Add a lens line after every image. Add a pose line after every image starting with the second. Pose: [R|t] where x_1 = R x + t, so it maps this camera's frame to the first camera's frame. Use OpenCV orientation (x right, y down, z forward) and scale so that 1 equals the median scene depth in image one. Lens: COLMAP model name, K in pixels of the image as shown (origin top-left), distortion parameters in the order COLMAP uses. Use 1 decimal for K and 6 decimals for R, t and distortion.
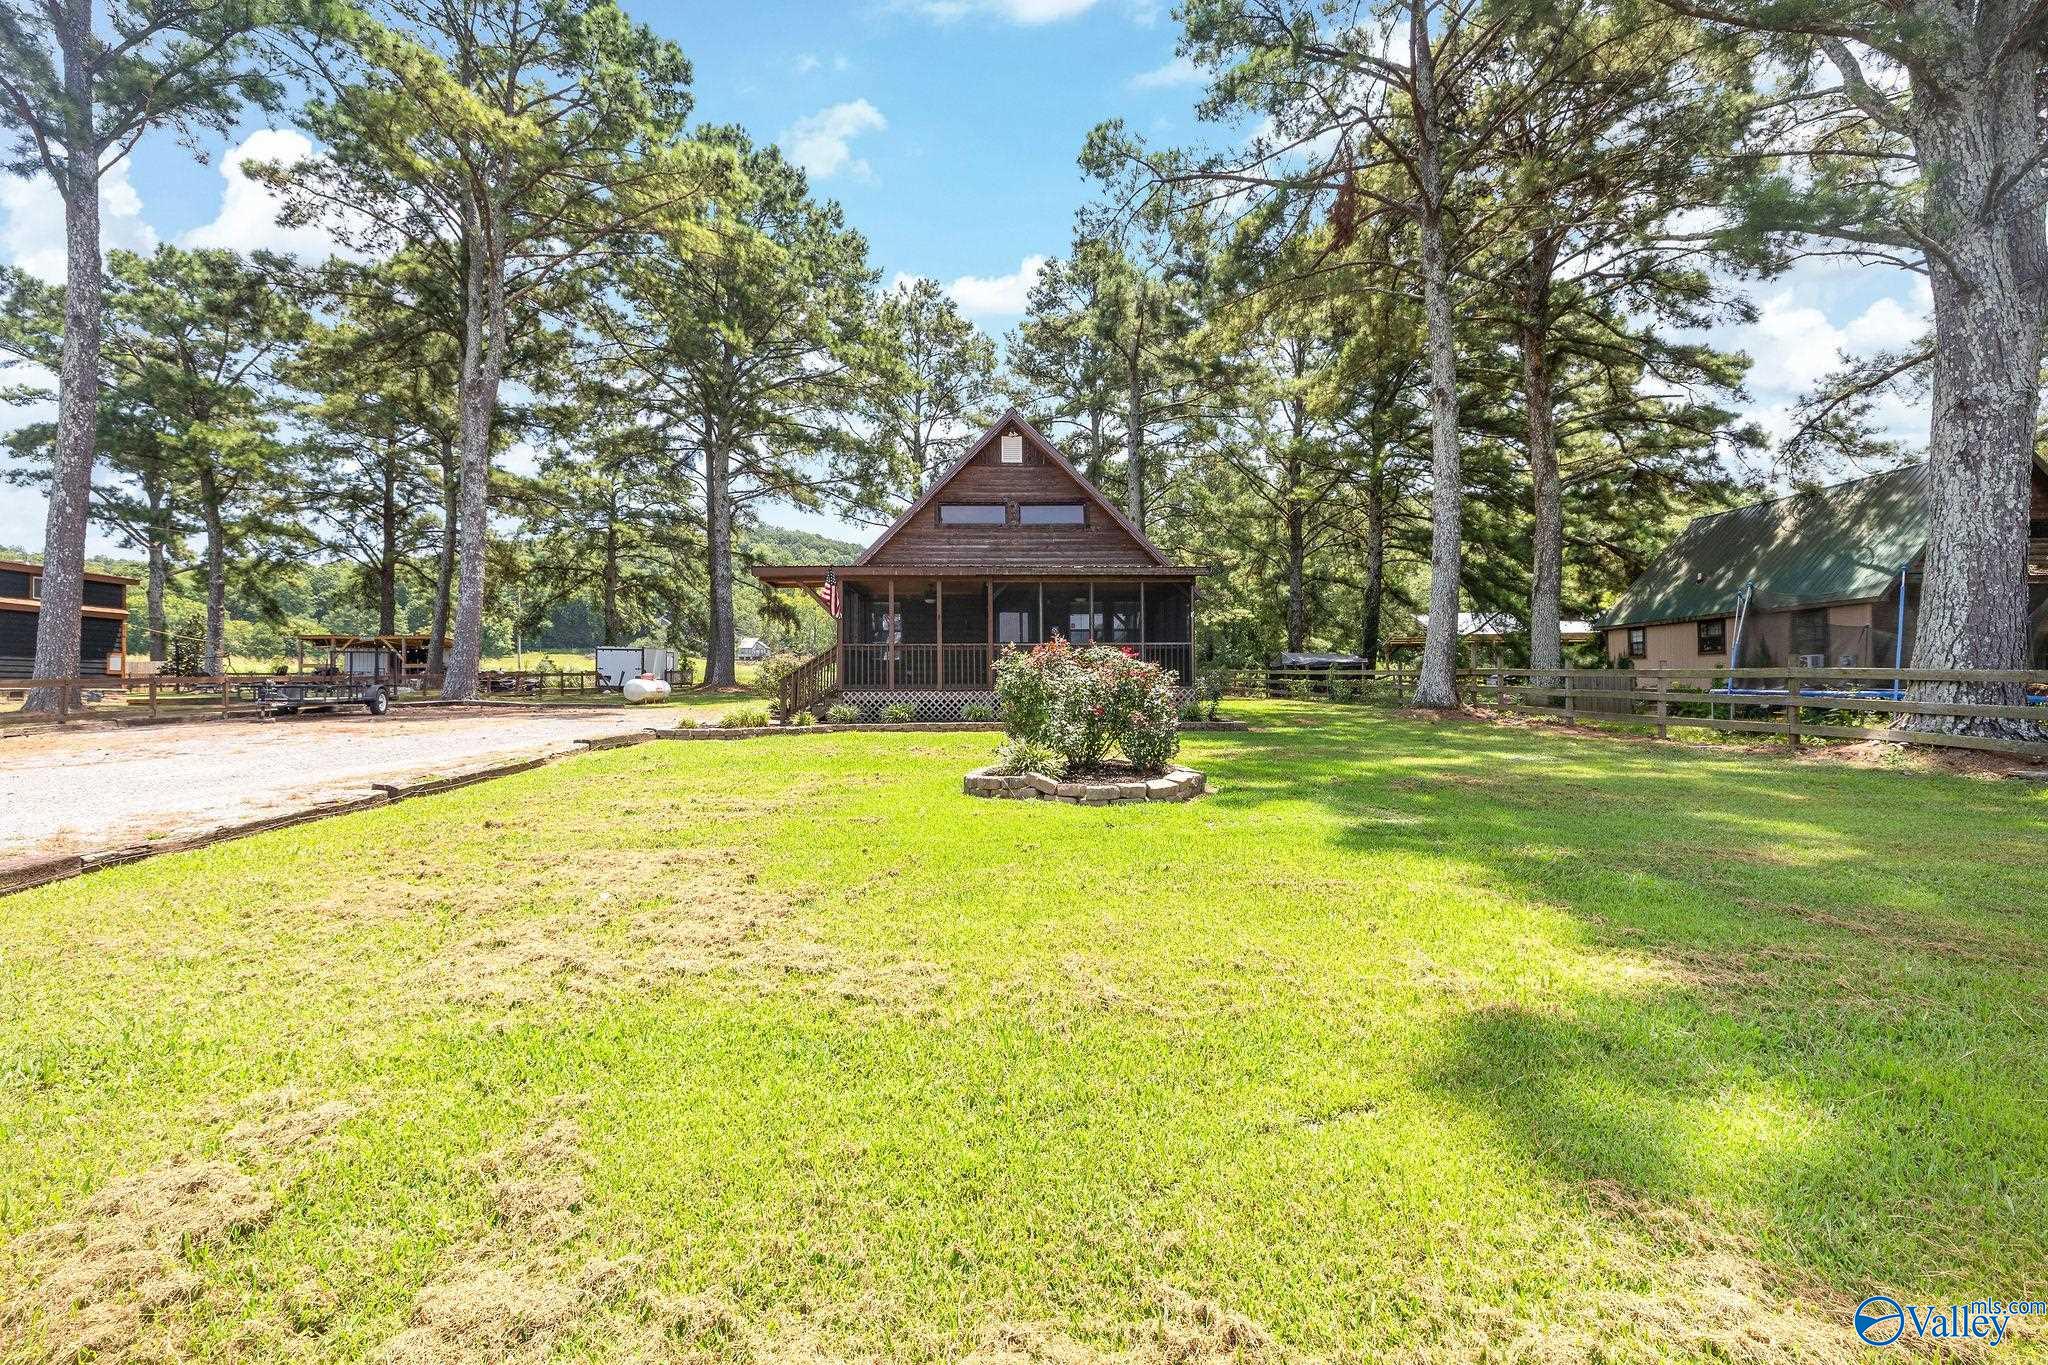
lens RADIAL K [[880.5, 0, 1025.9], [0, 880.5, 680.4], [0, 0, 1]] dist [0.000836, 0.001193]
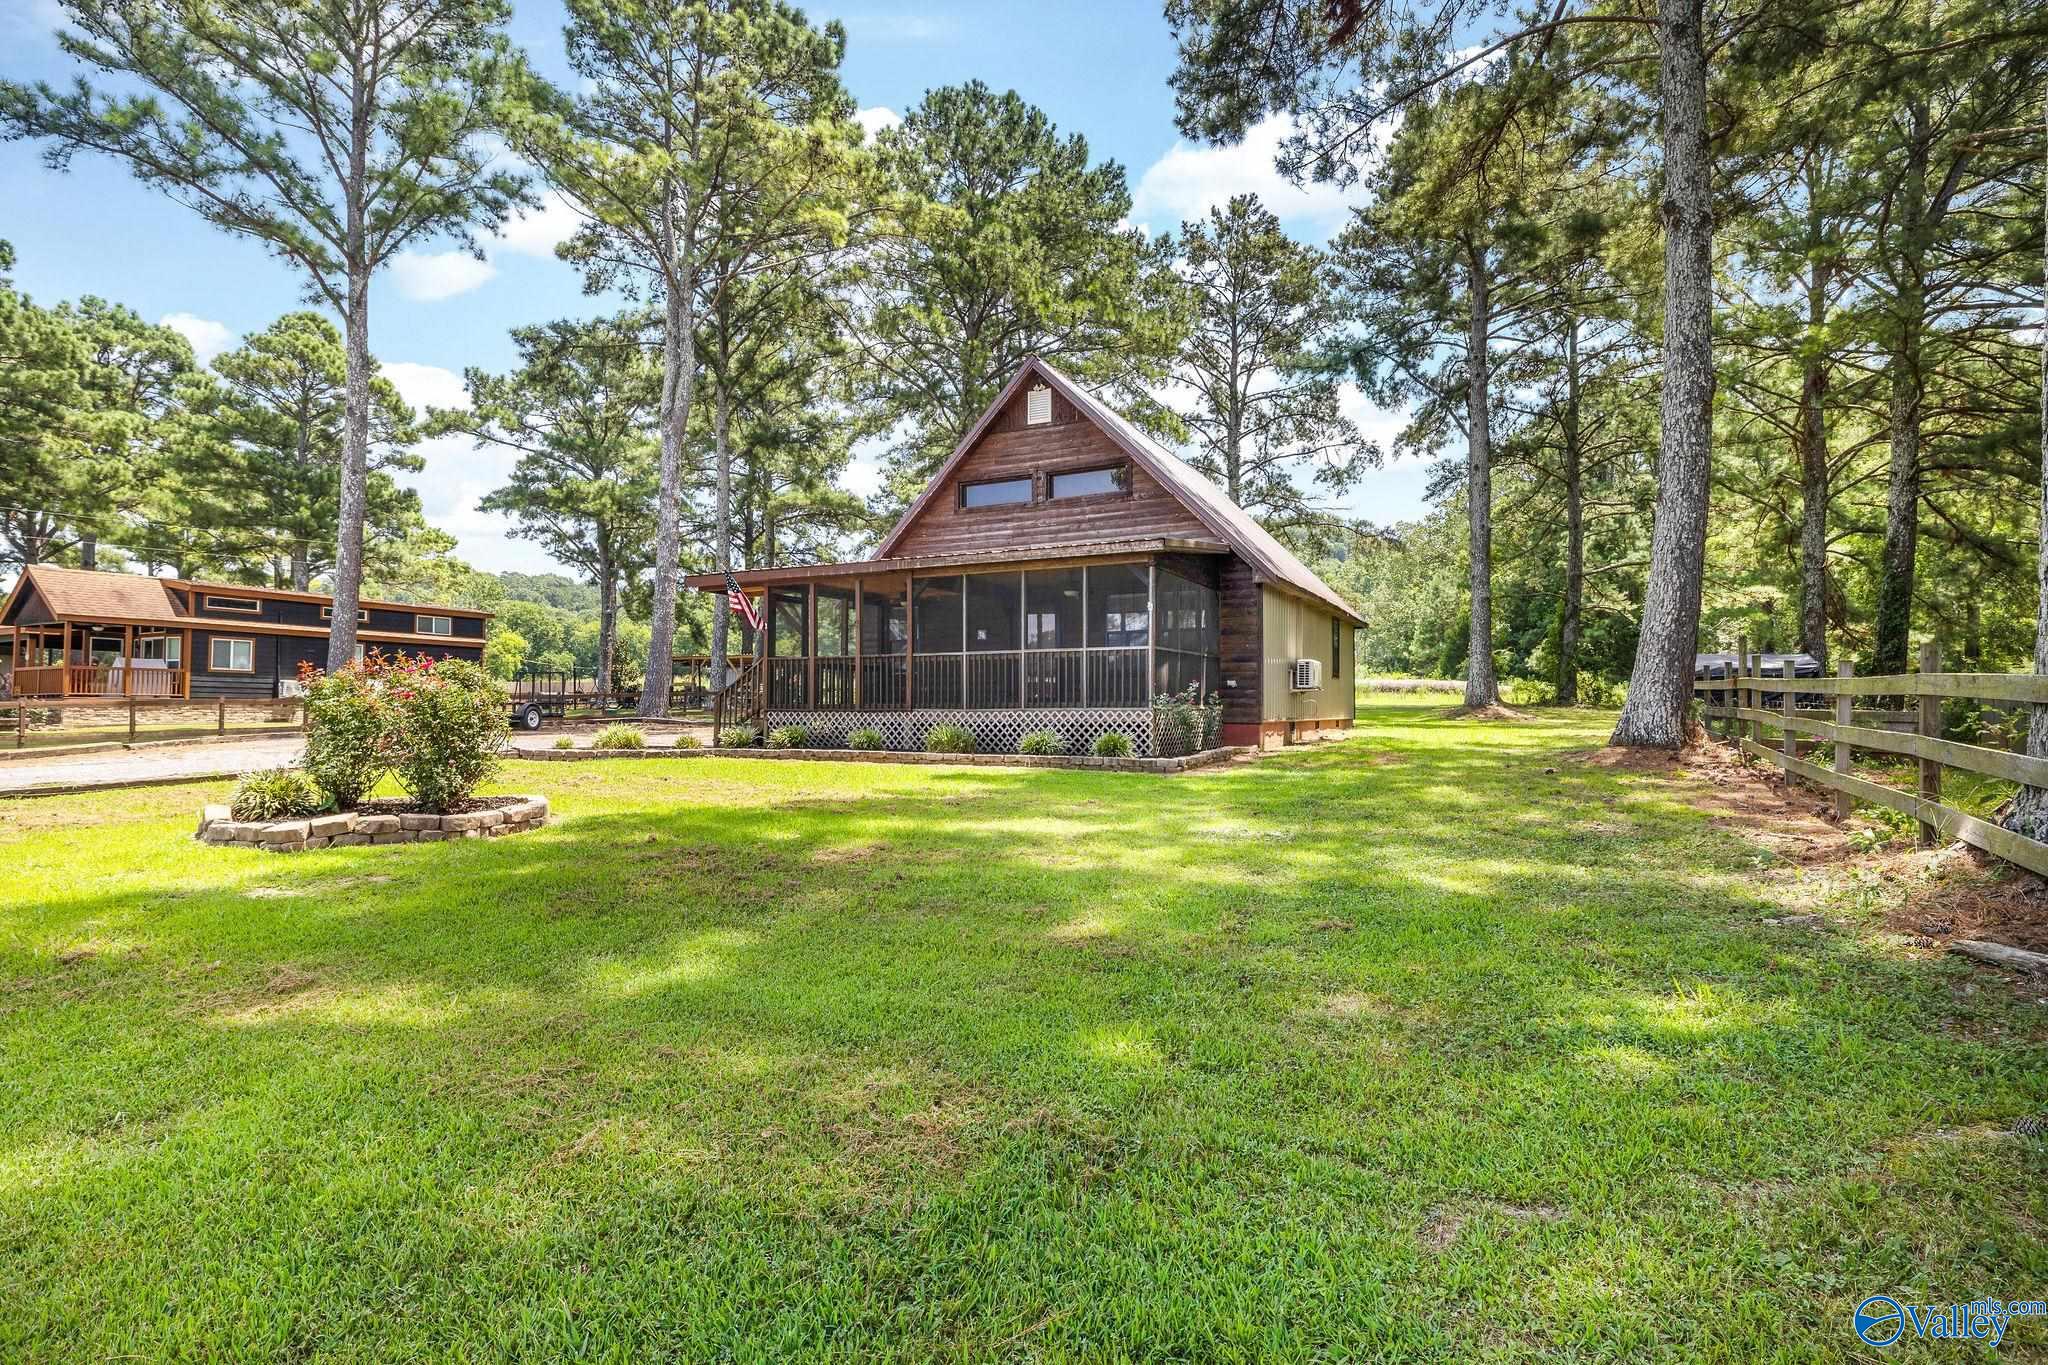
lens RADIAL K [[1061.4, 0, 1020.2], [0, 1061.4, 684.8], [0, 0, 1]] dist [-0.005356, -0.000551]
pose [[0.859573, -0.006089, -0.510977, 0.449336], [0.000180, 0.999933, -0.011613, -0.001851], [0.511013, 0.009890, 0.859516, 0.174302]]
